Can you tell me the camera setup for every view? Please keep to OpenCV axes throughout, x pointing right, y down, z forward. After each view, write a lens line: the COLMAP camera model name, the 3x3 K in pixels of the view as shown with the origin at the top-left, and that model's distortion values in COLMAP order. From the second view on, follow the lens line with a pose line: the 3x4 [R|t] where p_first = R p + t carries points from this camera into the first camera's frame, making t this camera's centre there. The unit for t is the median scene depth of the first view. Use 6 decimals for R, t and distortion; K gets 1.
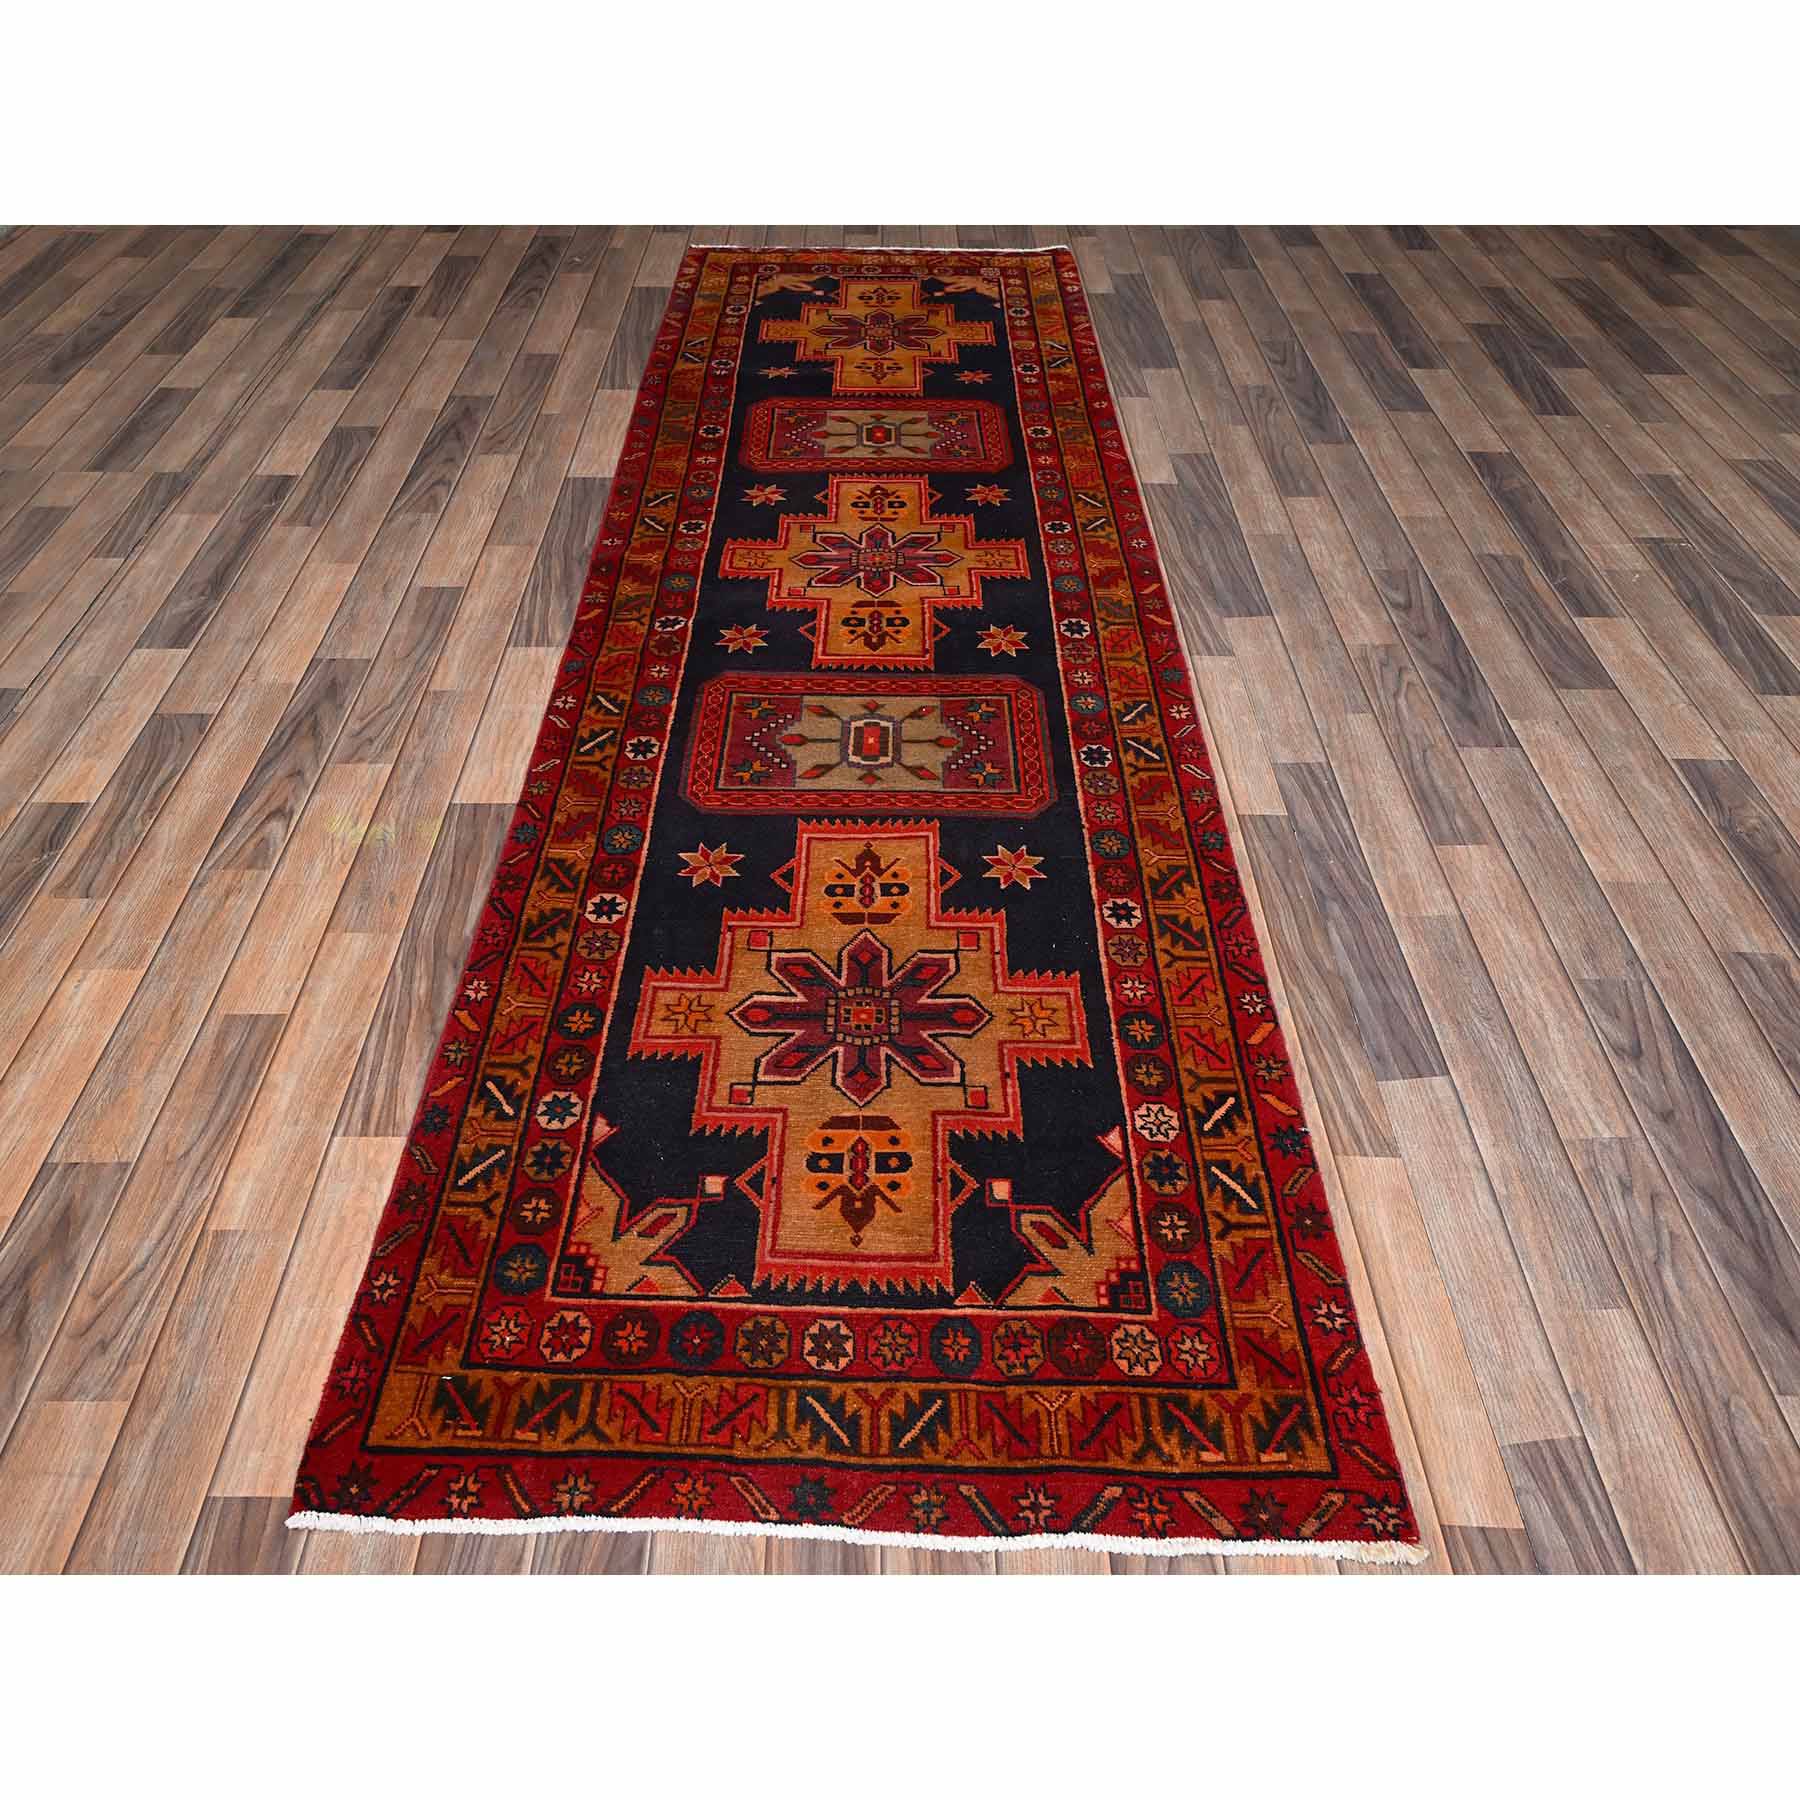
lens RADIAL K [[1346.3, 0, 900.0], [0, 1346.3, 900.0], [0, 0, 1]] dist [0.006026, 0.007288]
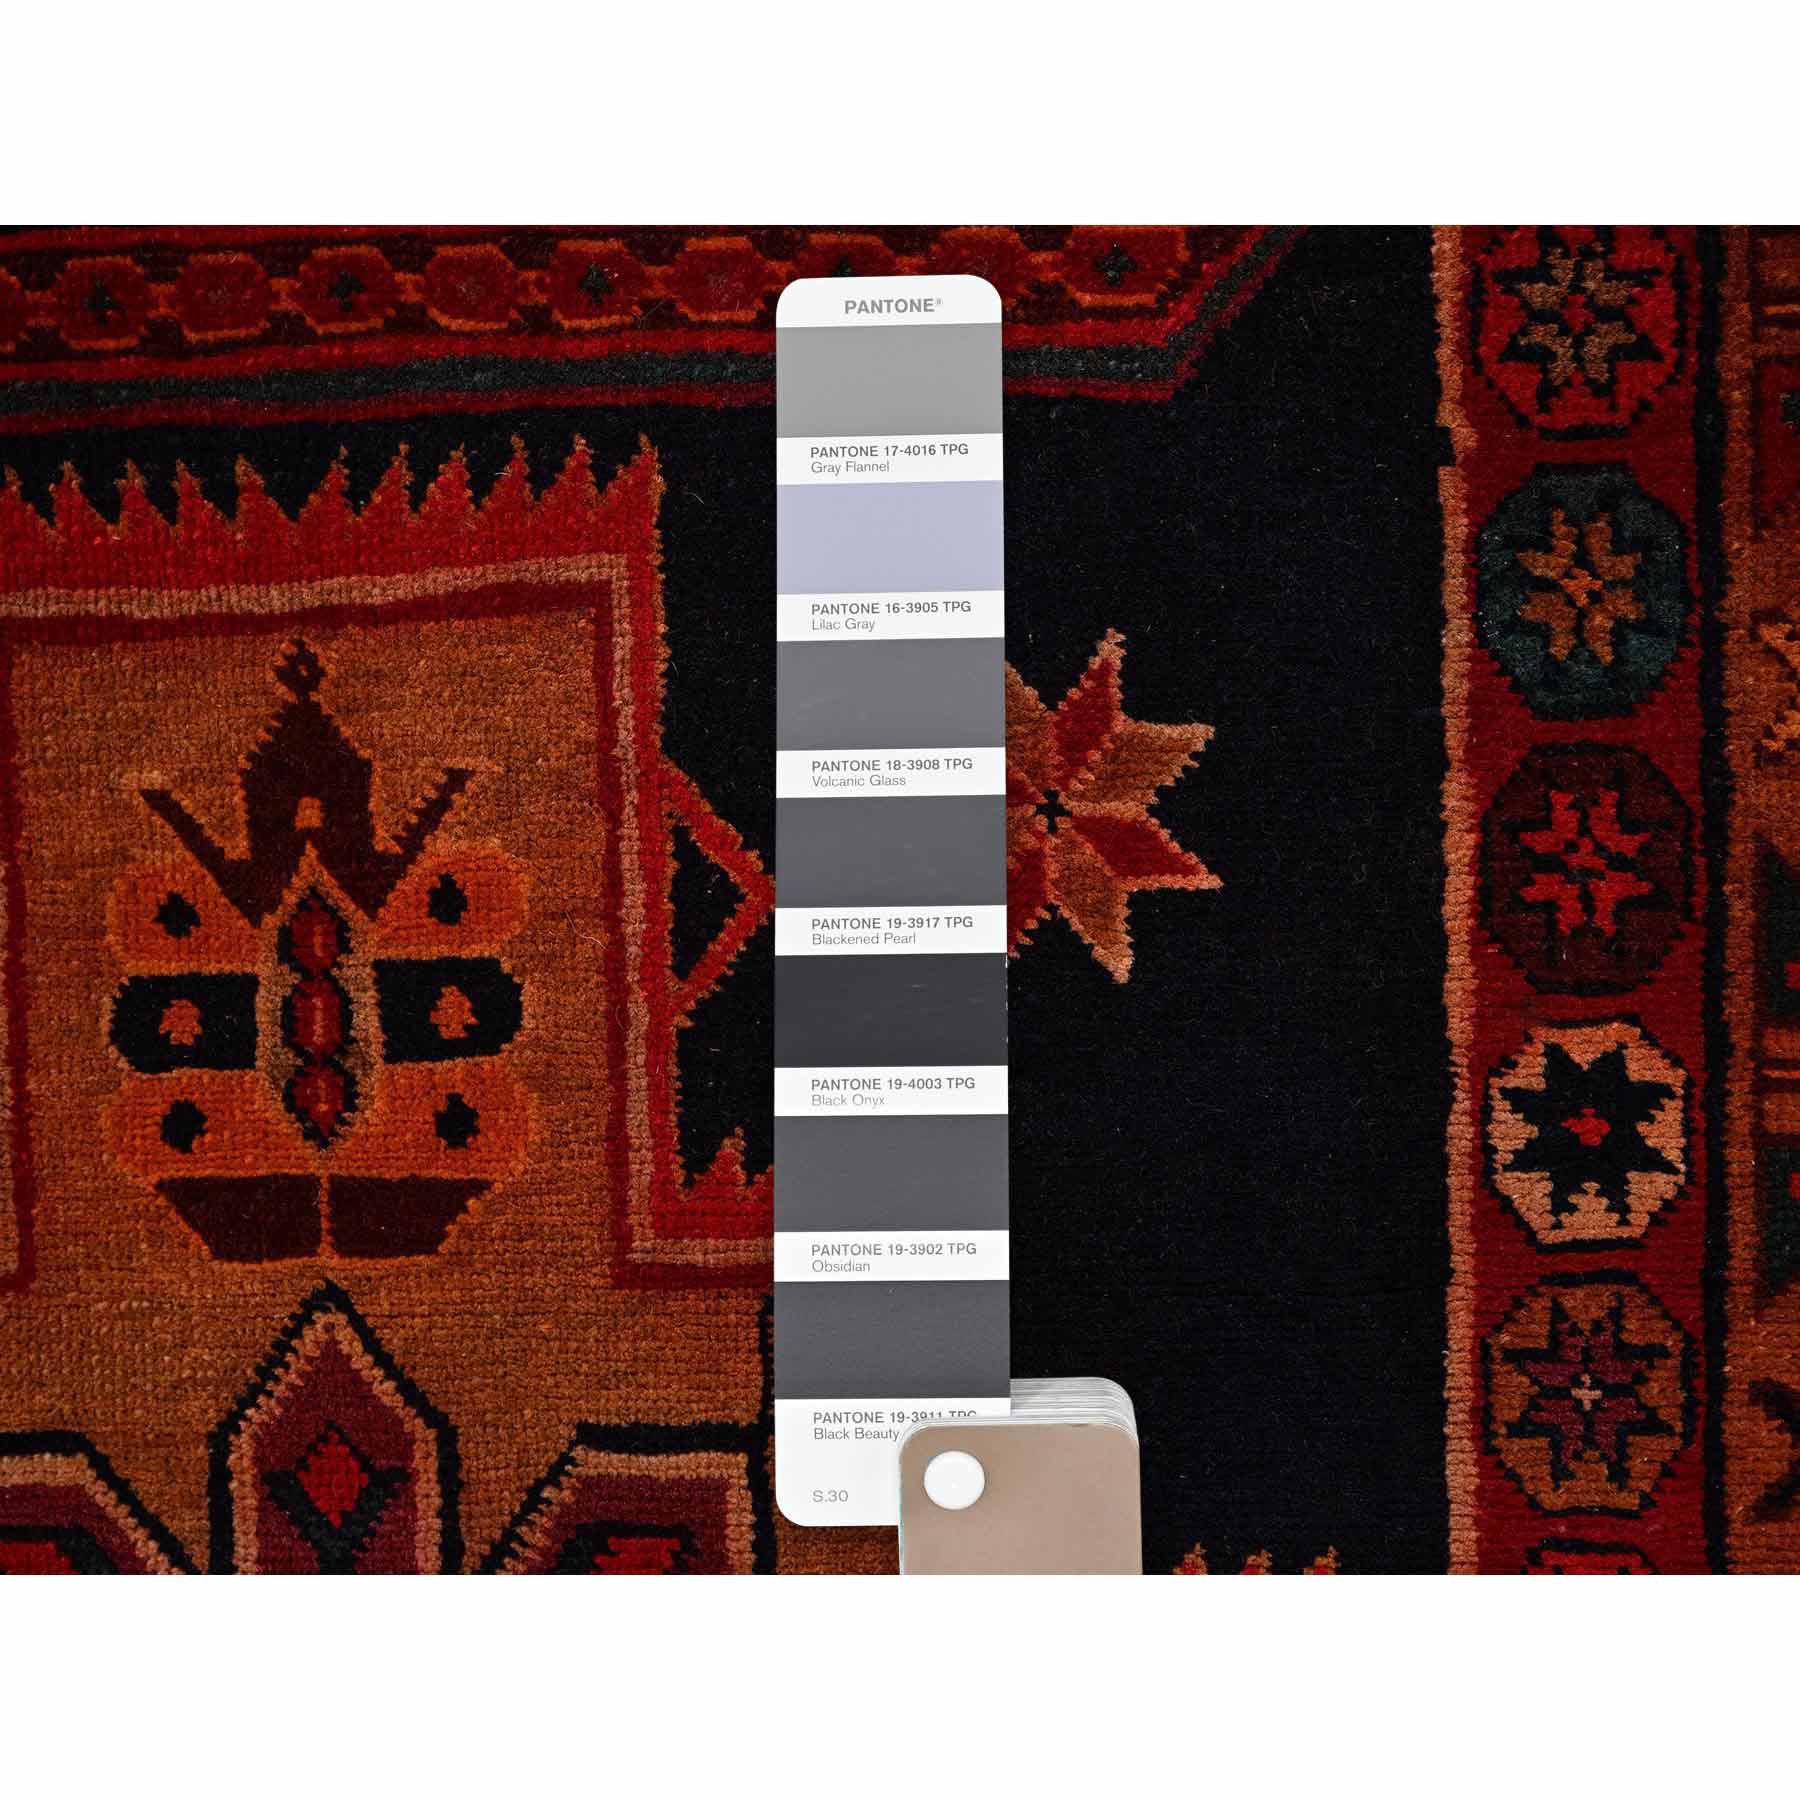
lens RADIAL K [[2221.3, 0, 900.0], [0, 2221.3, 900.0], [0, 0, 1]] dist [-0.003285, -0.002309]
pose [[0.996842, -0.028692, -0.074048, 0.088079], [0.075077, 0.644391, 0.761002, -0.265845], [0.025882, -0.764158, 0.644510, 0.803365]]
